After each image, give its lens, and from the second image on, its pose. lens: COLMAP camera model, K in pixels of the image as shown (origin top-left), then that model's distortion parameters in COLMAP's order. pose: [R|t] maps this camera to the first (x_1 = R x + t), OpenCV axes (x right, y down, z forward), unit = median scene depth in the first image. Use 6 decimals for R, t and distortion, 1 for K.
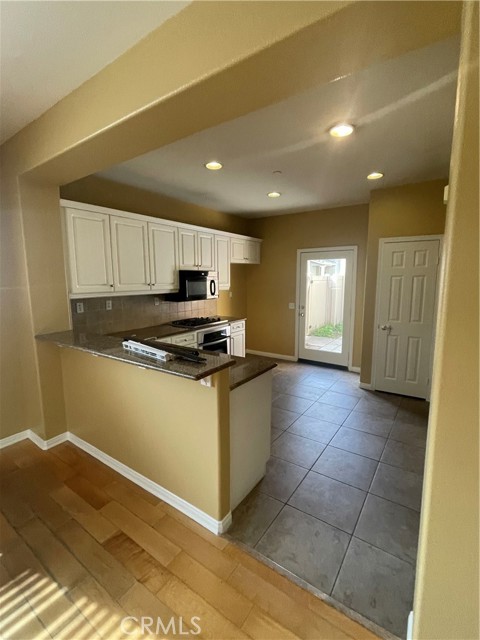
lens RADIAL K [[290.8, 0, 240.0], [0, 290.8, 320.0], [0, 0, 1]] dist [-0.000523, 0.000215]
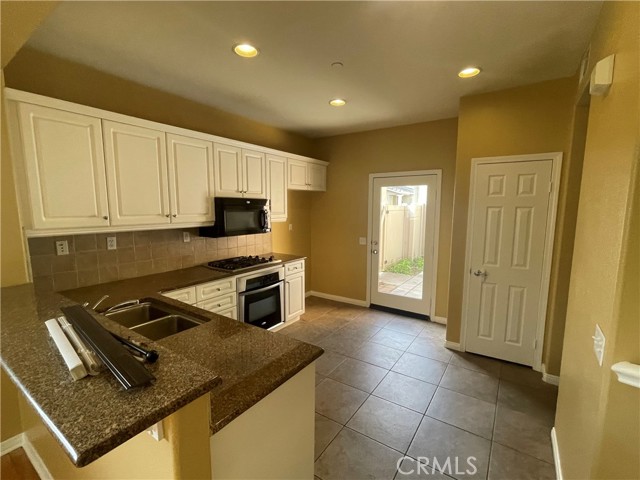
lens RADIAL K [[290.8, 0, 321.8], [0, 290.8, 244.6], [0, 0, 1]] dist [-0.000523, 0.000215]
pose [[0.999880, 0.005761, 0.014348, 0.060798], [-0.005559, 0.999886, -0.014048, -0.033177], [-0.014428, 0.013967, 0.999798, 0.206661]]
